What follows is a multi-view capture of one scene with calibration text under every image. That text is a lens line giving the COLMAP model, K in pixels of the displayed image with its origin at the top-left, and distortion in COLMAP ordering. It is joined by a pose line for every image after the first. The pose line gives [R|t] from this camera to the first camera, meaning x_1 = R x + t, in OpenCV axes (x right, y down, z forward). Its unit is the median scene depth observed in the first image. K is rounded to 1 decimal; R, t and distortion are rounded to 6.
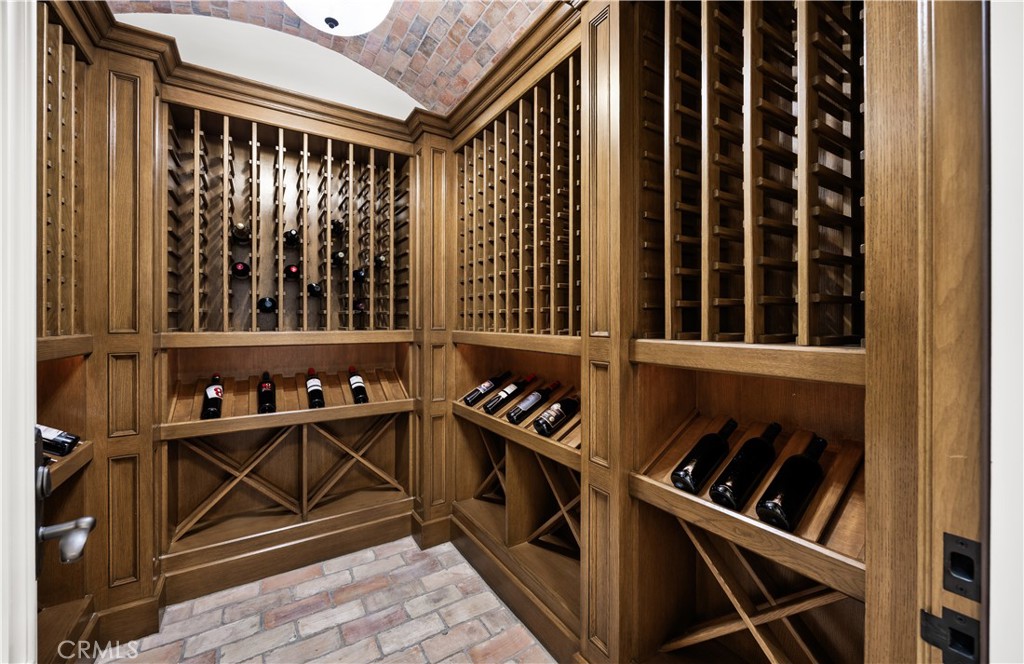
lens RADIAL K [[410.5, 0, 515.0], [0, 410.5, 326.7], [0, 0, 1]] dist [-0.002626, -0.000345]
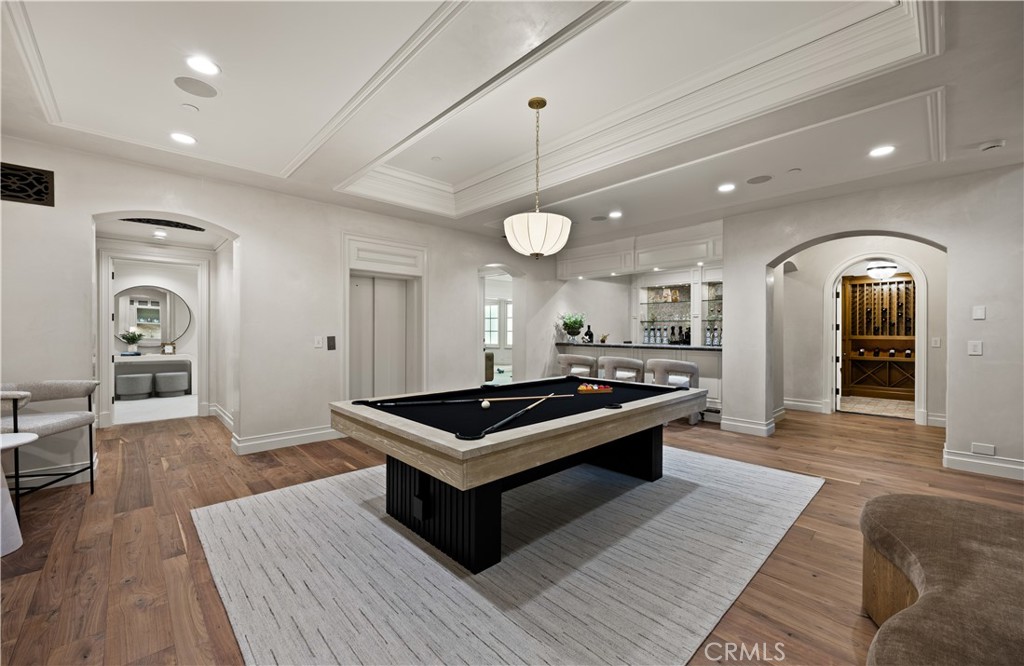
lens RADIAL K [[410.5, 0, 512.0], [0, 410.5, 326.7], [0, 0, 1]] dist [-0.002626, -0.000345]
pose [[0.196786, -0.003210, -0.980441, 2.489454], [-0.009187, 0.999945, -0.005117, -0.024598], [0.980403, 0.010014, 0.196746, -3.109872]]
